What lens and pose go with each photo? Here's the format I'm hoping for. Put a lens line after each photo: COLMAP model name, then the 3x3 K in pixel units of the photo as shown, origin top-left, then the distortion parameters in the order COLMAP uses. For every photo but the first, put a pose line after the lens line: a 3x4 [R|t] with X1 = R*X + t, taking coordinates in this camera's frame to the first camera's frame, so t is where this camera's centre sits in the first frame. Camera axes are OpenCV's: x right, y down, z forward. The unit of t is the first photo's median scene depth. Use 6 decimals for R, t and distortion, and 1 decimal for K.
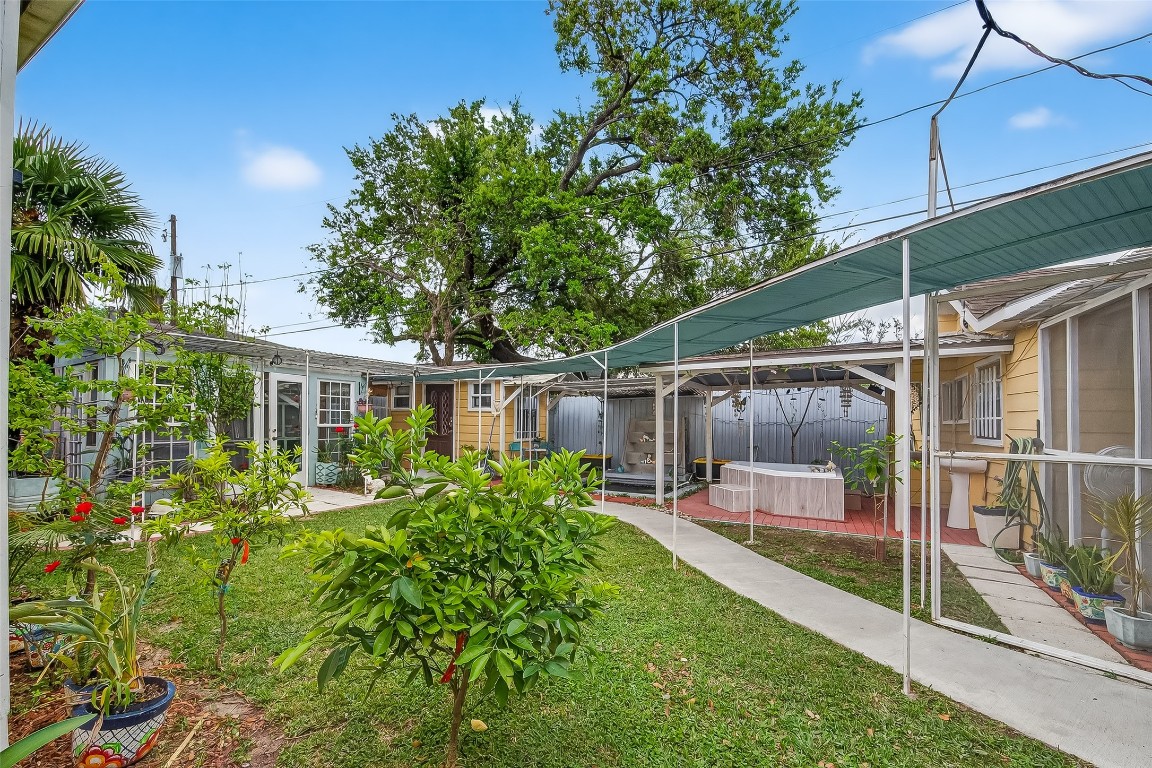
lens RADIAL K [[473.2, 0, 568.2], [0, 473.2, 411.3], [0, 0, 1]] dist [0.001305, 0.000562]
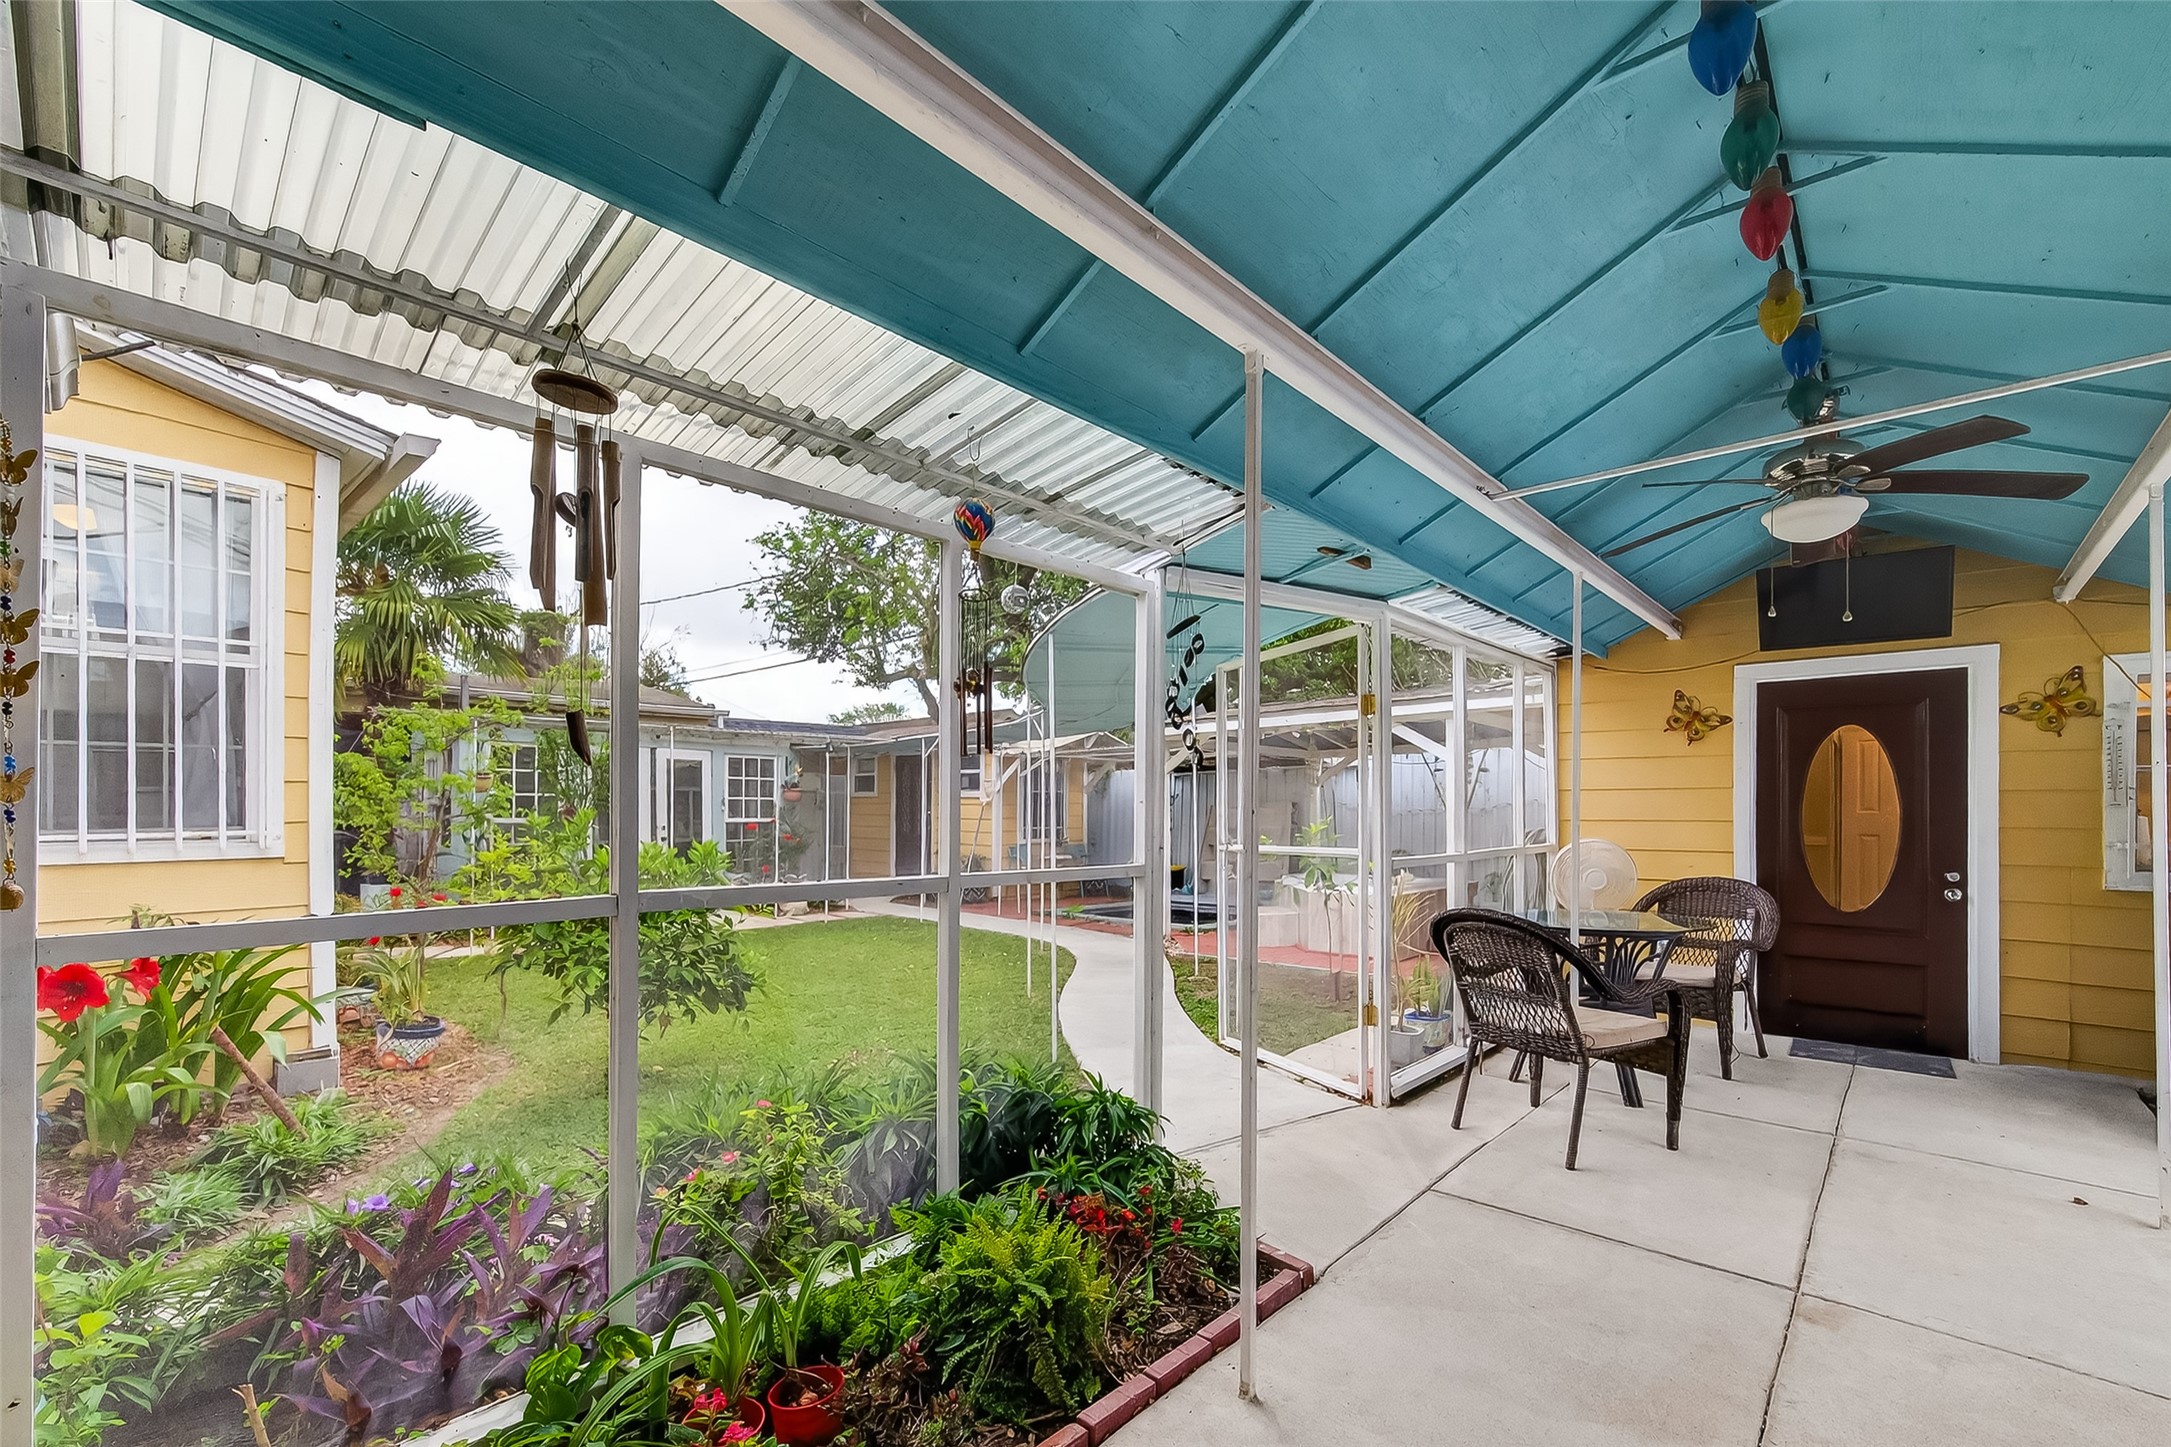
lens RADIAL K [[922.8, 0, 1087.8], [0, 922.8, 797.4], [0, 0, 1]] dist [0.001809, -0.000238]
pose [[0.976028, -0.012085, -0.217311, 0.246526], [0.013559, 0.999894, 0.005294, -0.003566], [0.217224, -0.008113, 0.976088, -0.183878]]
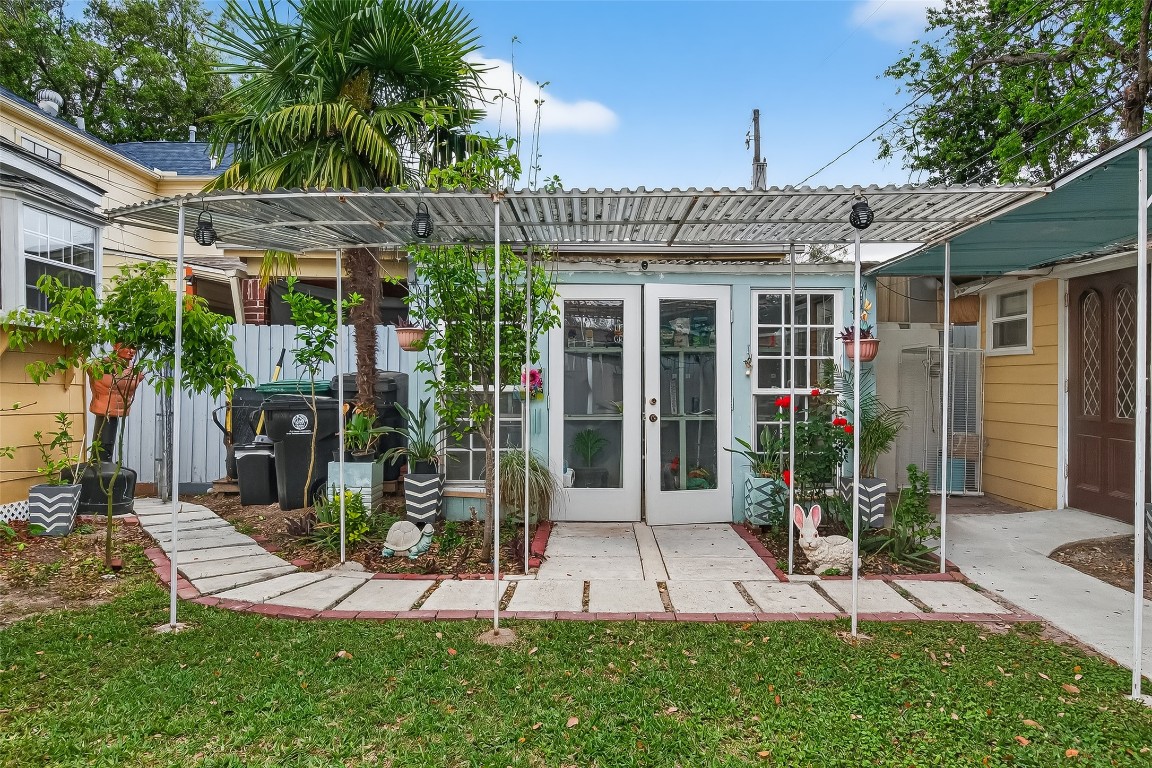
lens RADIAL K [[708.7, 0, 576.0], [0, 708.7, 384.0], [0, 0, 1]] dist [0.003909, 0.001367]
pose [[0.500291, -0.004575, -0.865845, -0.020088], [0.020482, 0.999769, 0.006551, 0.012275], [0.865615, -0.021012, 0.500269, 0.431246]]
